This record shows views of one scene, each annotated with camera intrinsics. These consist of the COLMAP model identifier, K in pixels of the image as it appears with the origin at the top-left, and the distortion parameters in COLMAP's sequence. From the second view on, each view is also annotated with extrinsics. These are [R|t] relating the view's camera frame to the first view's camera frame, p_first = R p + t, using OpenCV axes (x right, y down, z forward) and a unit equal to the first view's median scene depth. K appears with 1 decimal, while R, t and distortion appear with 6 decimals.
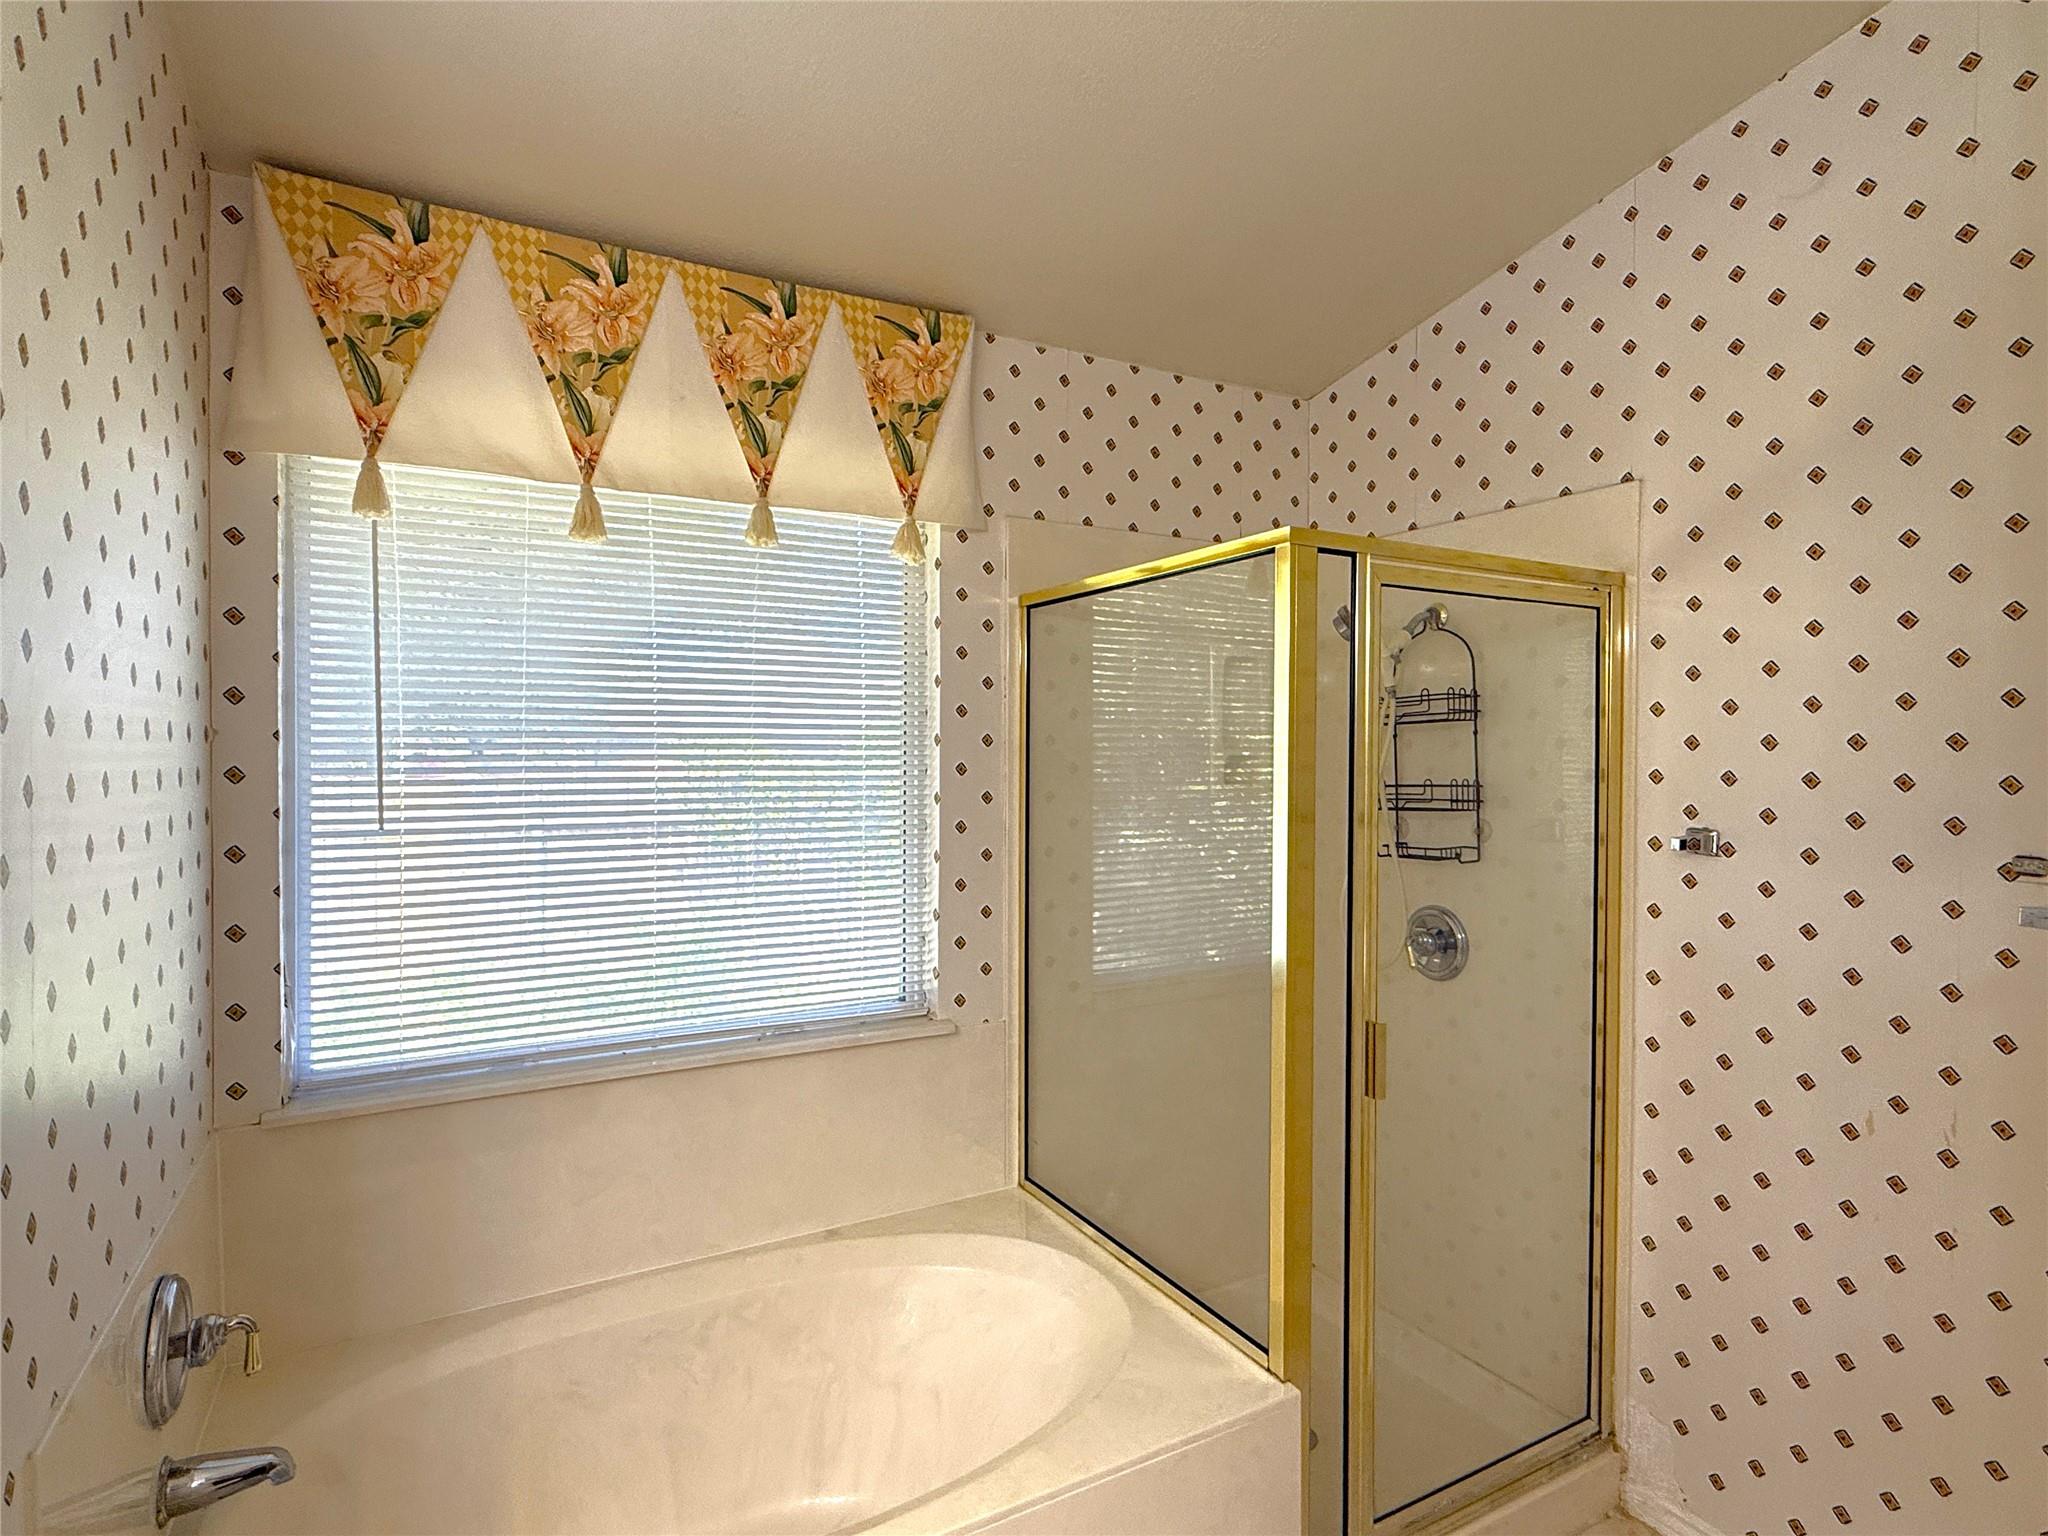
lens RADIAL K [[1064.0, 0, 1027.7], [0, 1064.0, 769.4], [0, 0, 1]] dist [-0.004192, 0.002305]
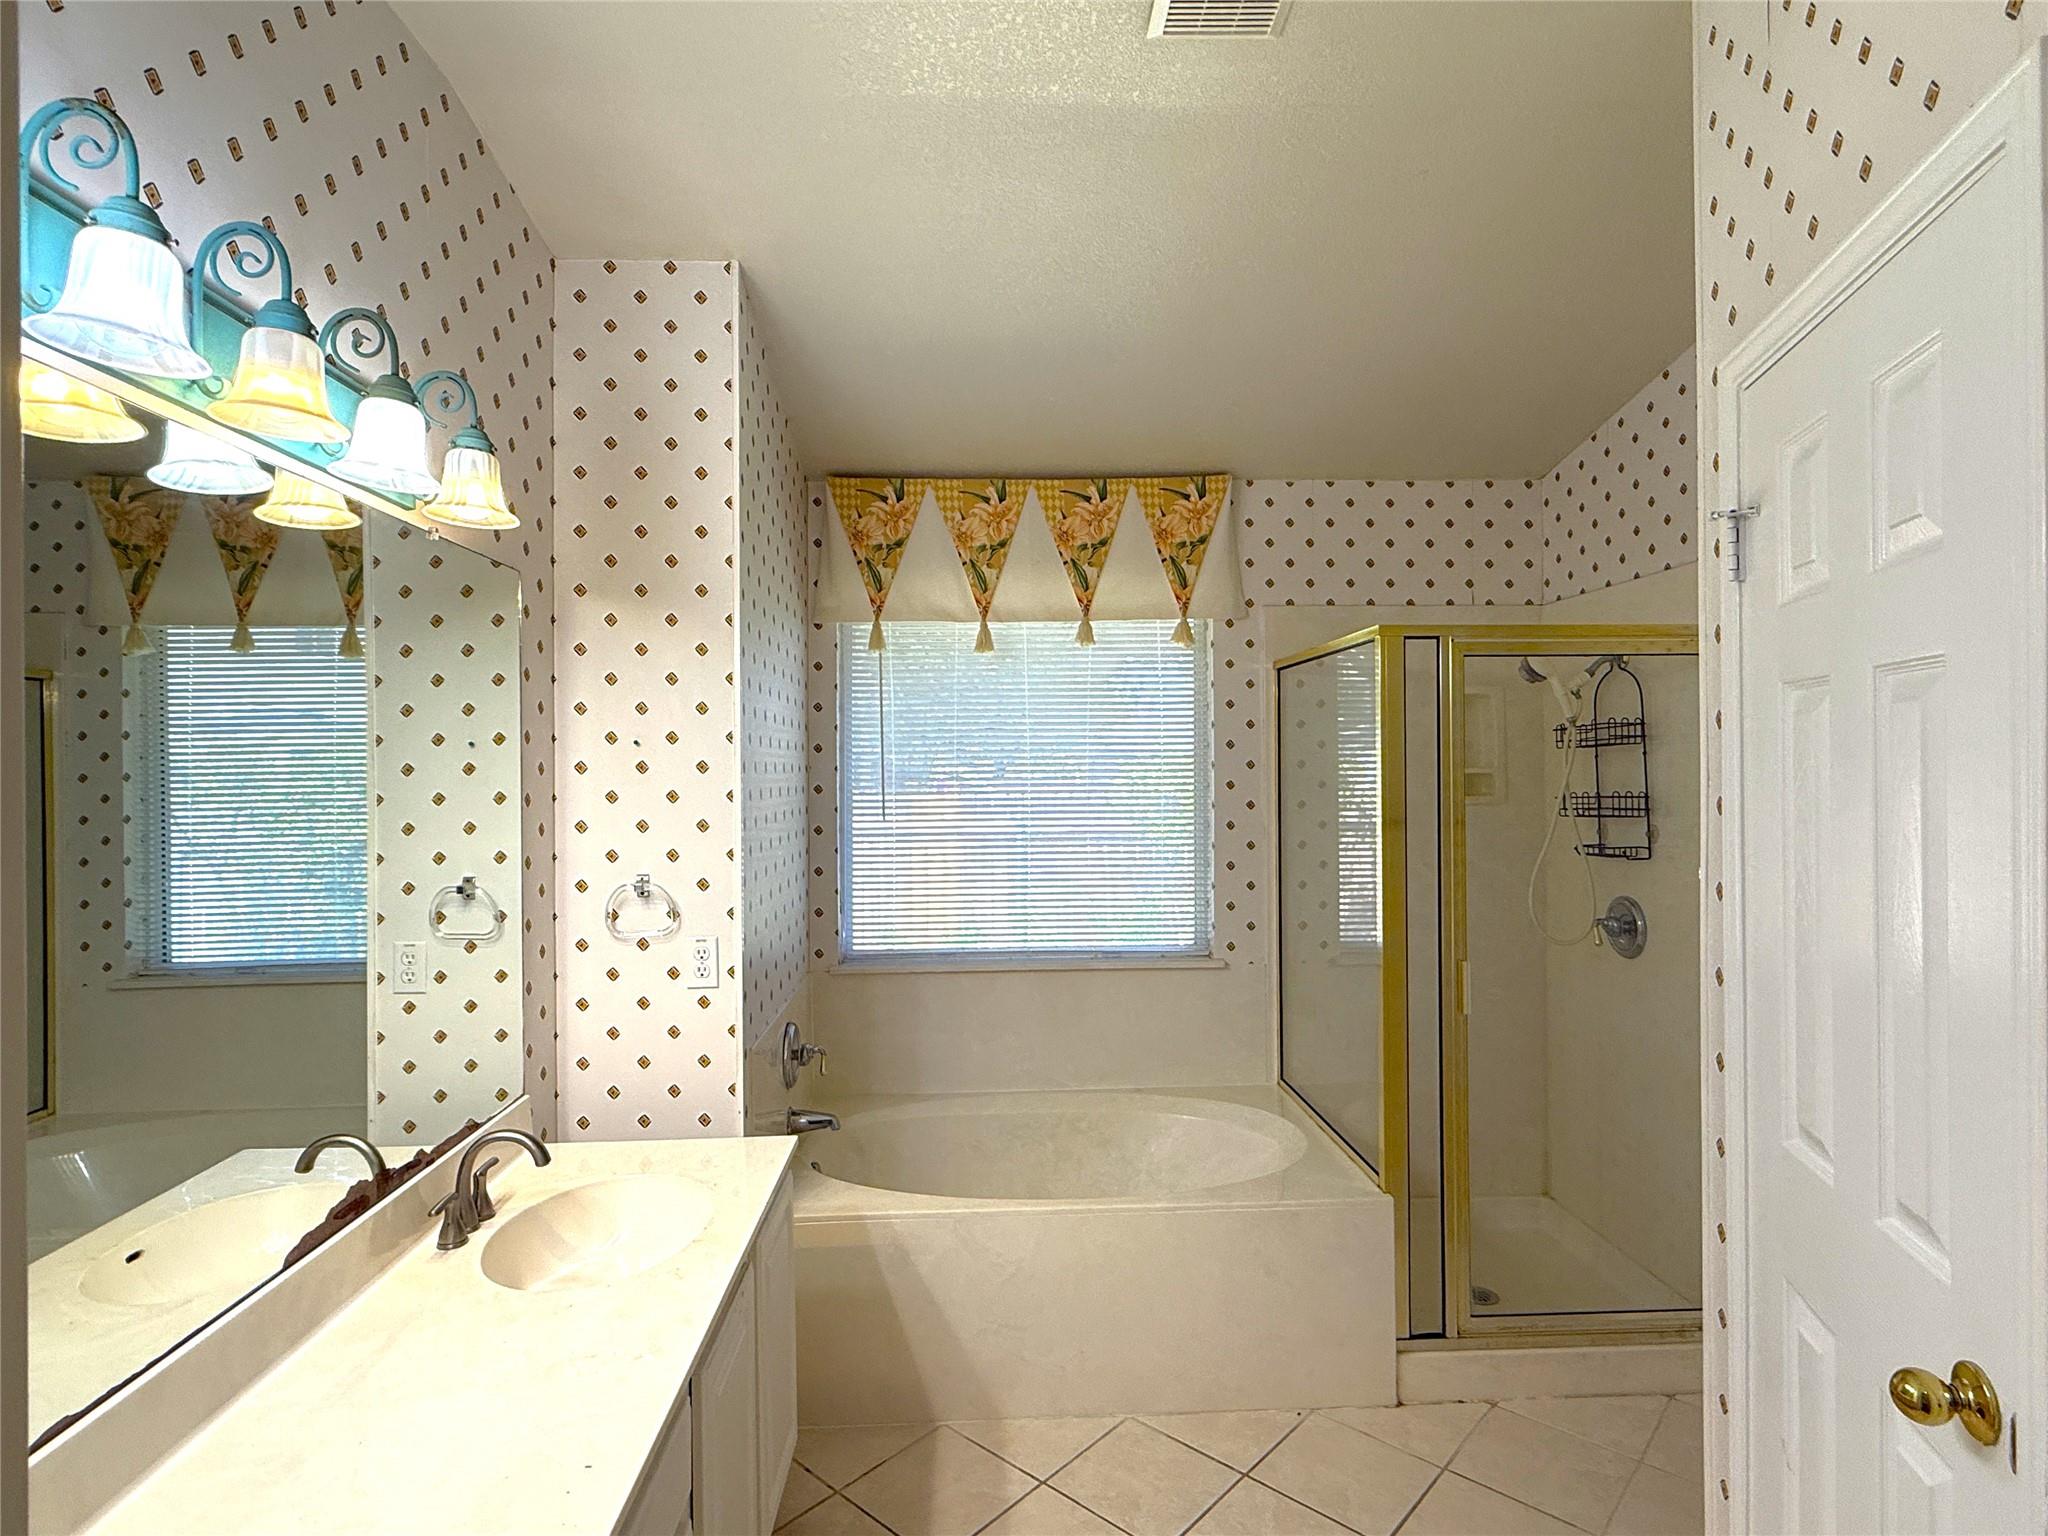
lens RADIAL K [[1064.0, 0, 1020.8], [0, 1064.0, 768.5], [0, 0, 1]] dist [-0.004192, 0.002305]
pose [[0.894605, -0.010503, -0.446733, 0.366403], [0.003364, 0.999854, -0.016771, 0.000810], [0.446844, 0.013501, 0.894510, -0.464013]]
